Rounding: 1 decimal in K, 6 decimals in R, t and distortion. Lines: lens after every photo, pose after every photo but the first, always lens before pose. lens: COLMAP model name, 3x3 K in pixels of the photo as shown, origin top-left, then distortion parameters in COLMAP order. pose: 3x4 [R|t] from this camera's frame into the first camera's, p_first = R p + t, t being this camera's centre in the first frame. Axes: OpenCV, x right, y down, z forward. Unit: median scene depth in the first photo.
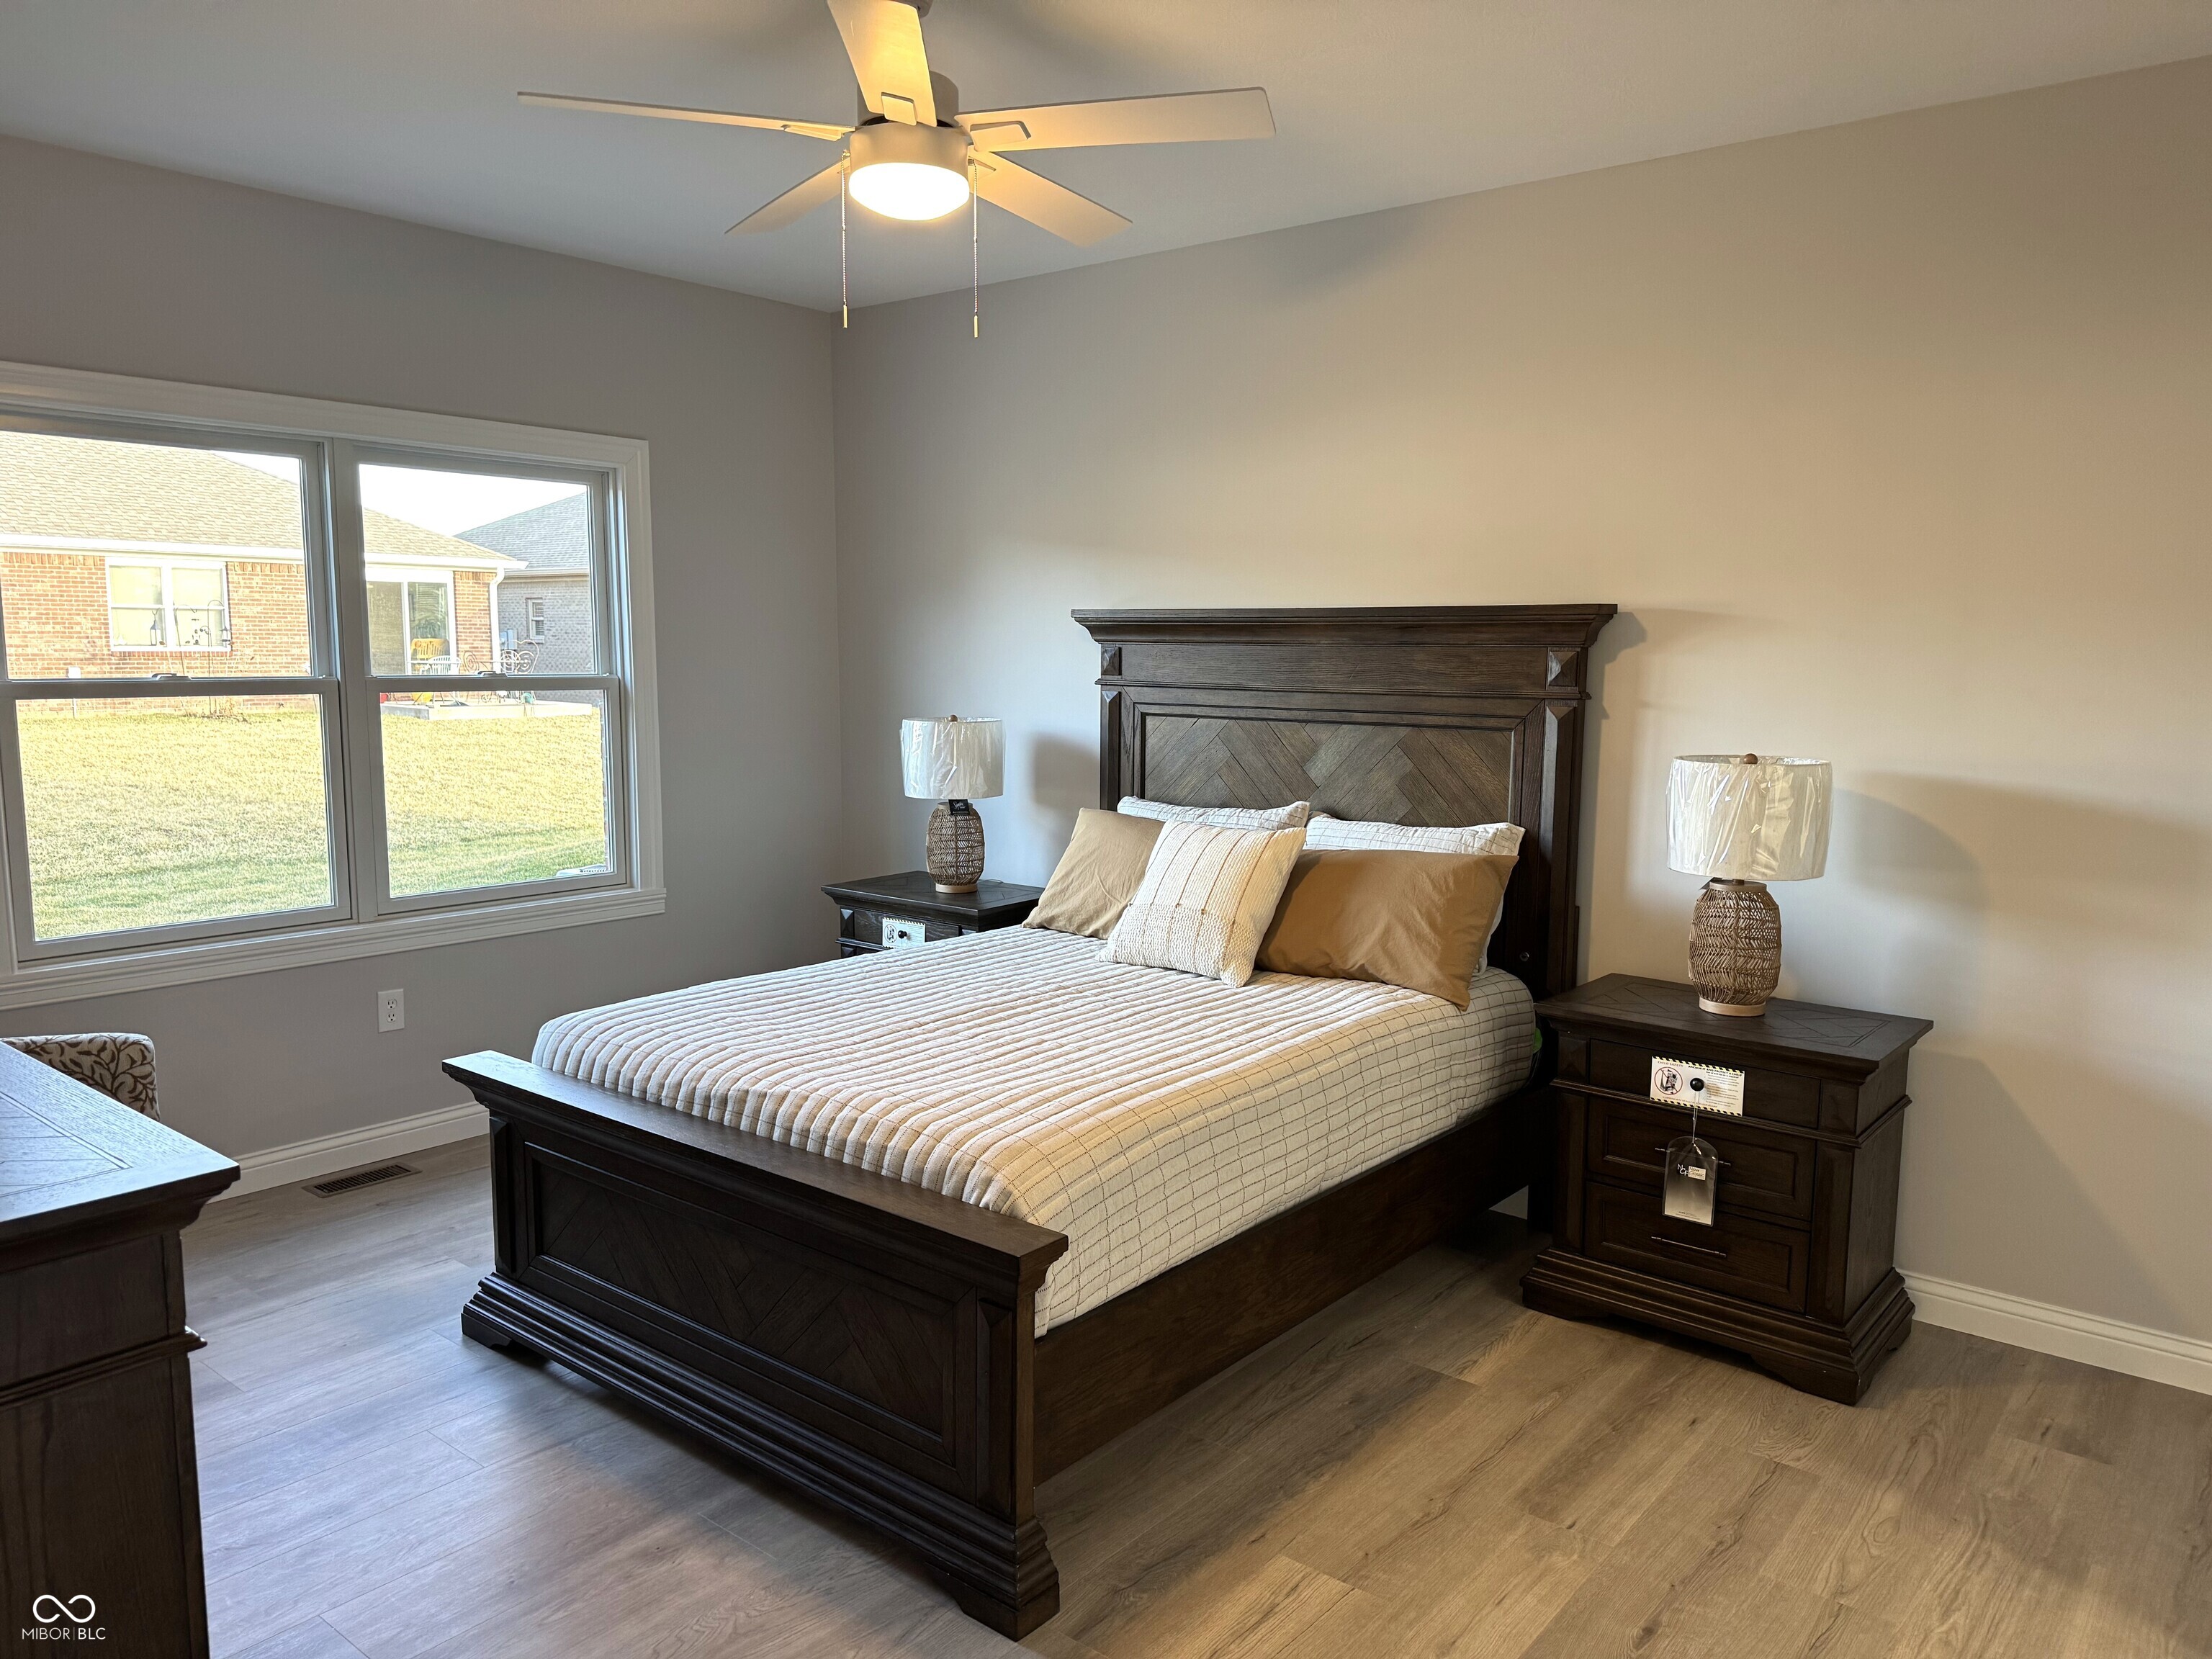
lens RADIAL K [[1548.8, 0, 1109.1], [0, 1548.8, 836.2], [0, 0, 1]] dist [0.182743, -0.349522]
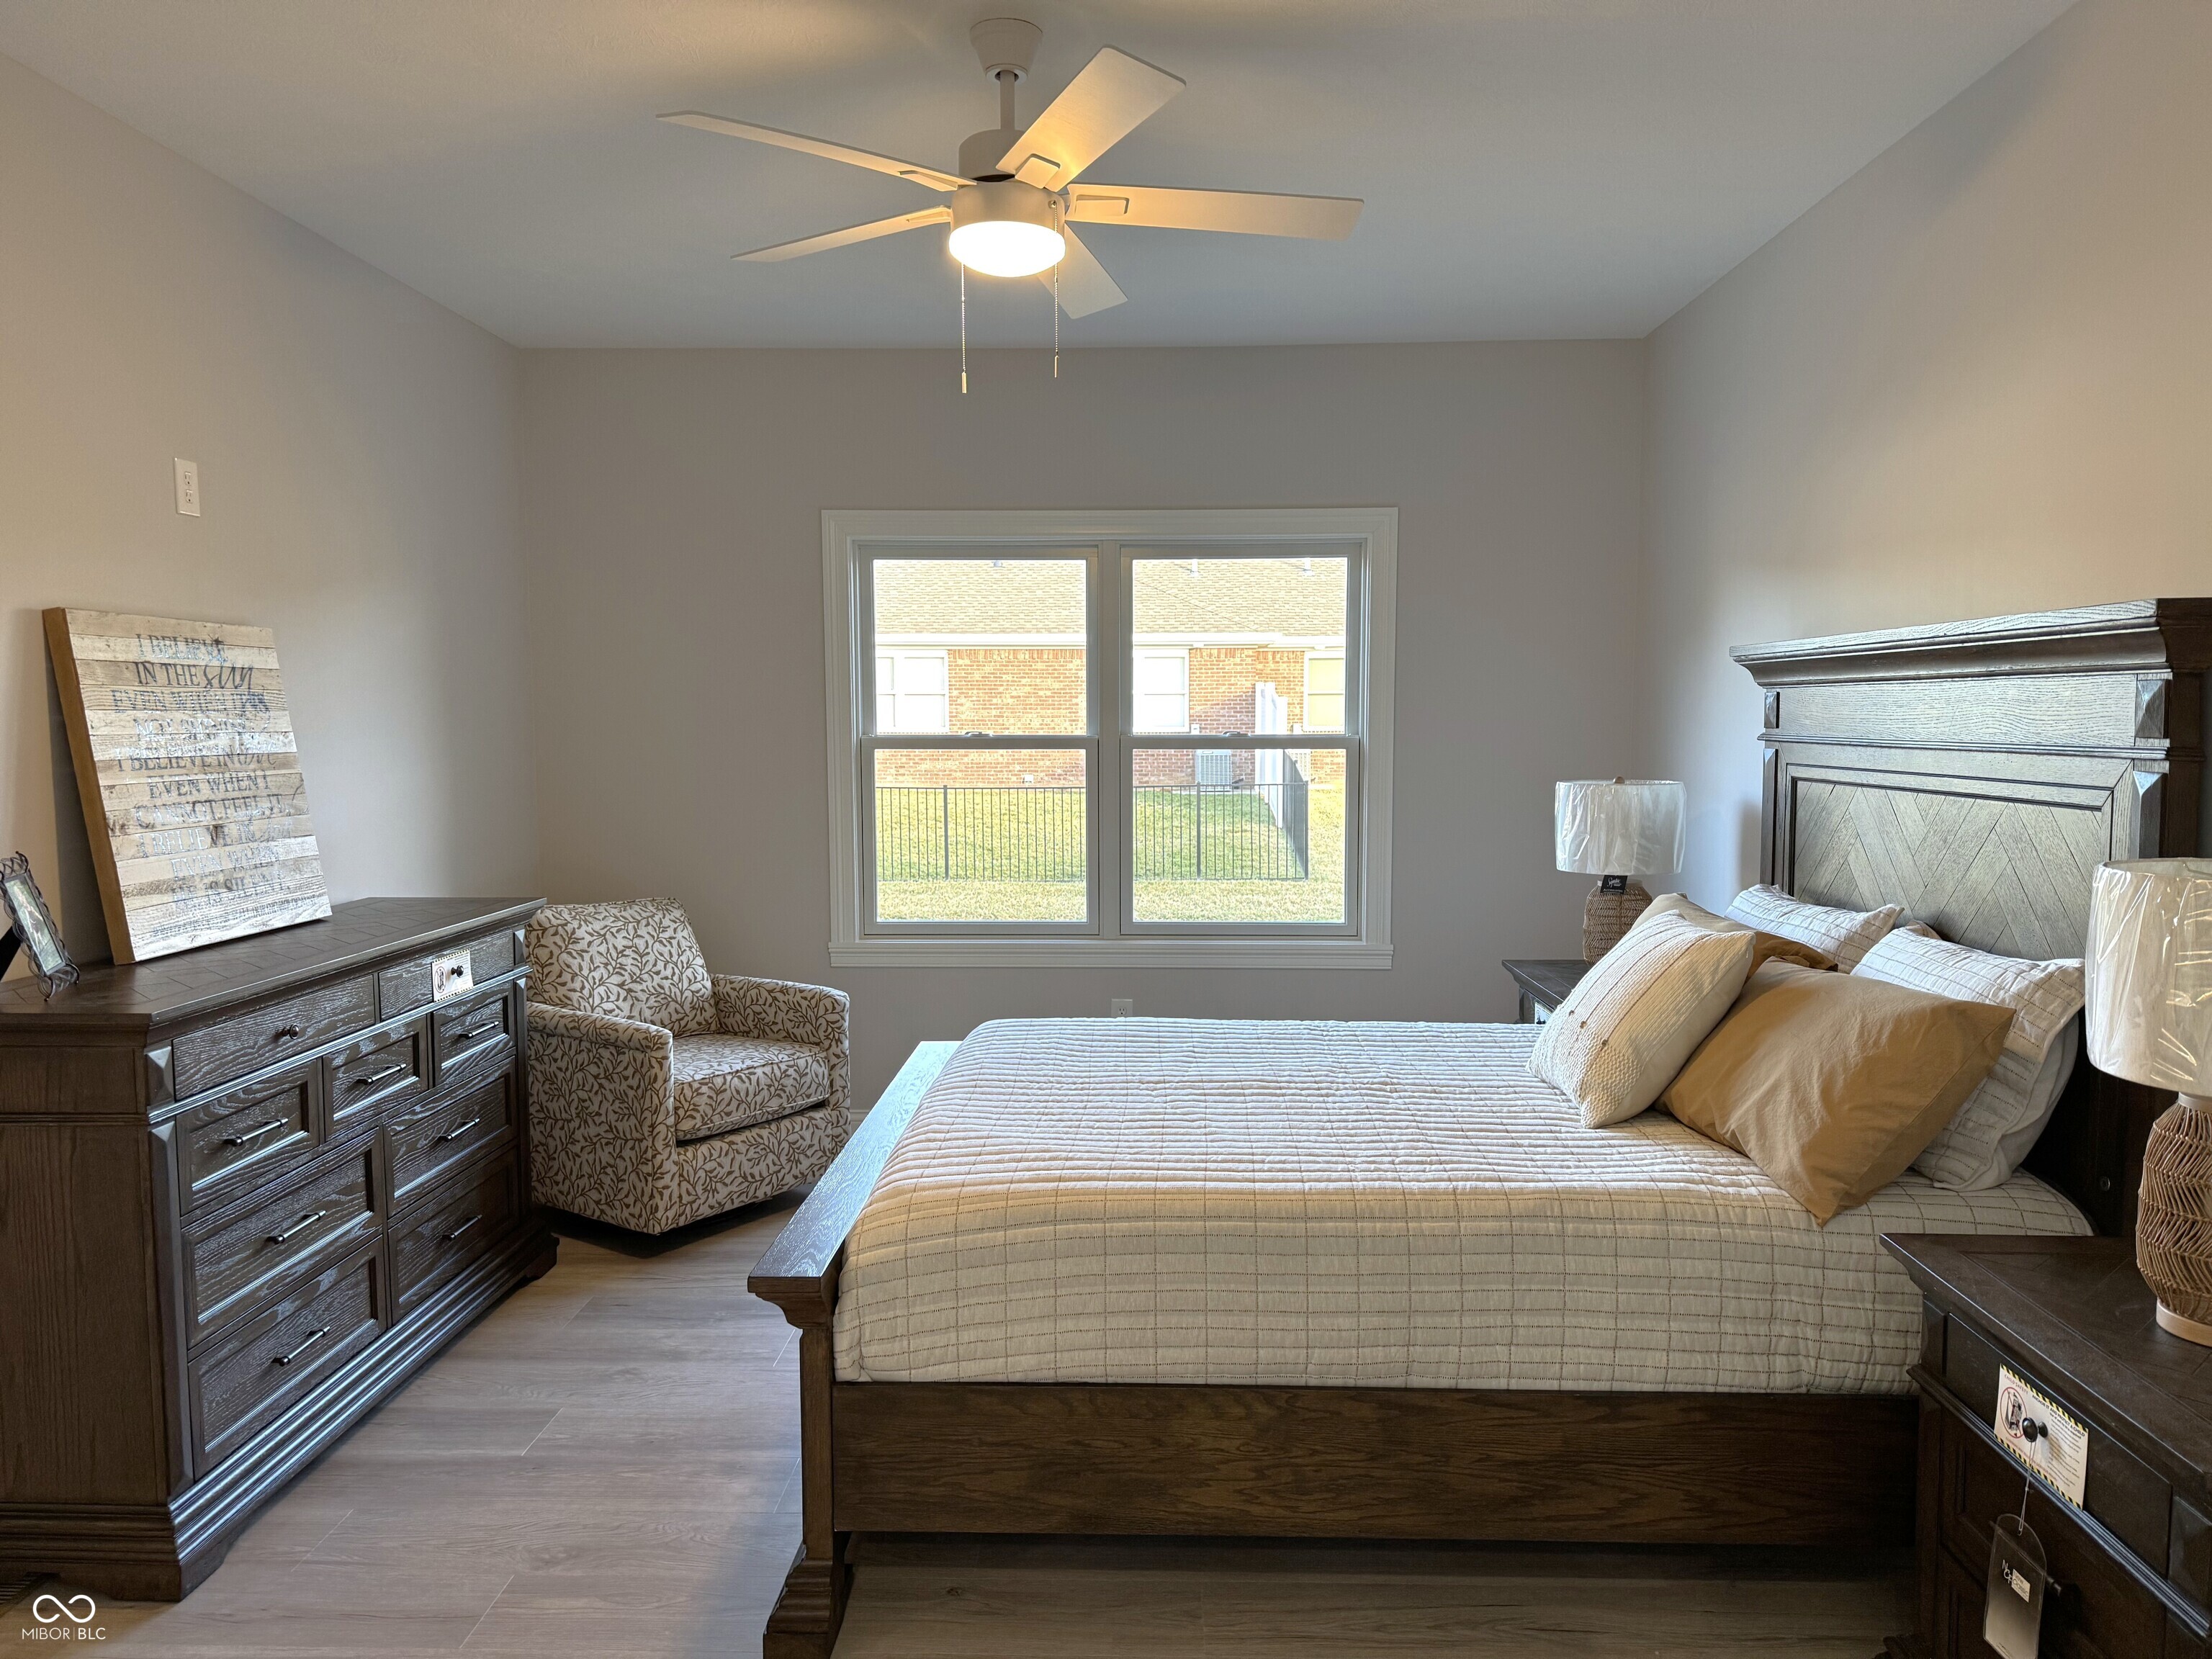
lens RADIAL K [[1538.6, 0, 1129.7], [0, 1538.6, 842.8], [0, 0, 1]] dist [0.166158, -0.268410]
pose [[0.604137, 0.052752, -0.795132, 0.600190], [-0.090156, 0.995925, -0.002426, -0.021859], [0.791764, 0.073151, 0.606431, 0.378482]]
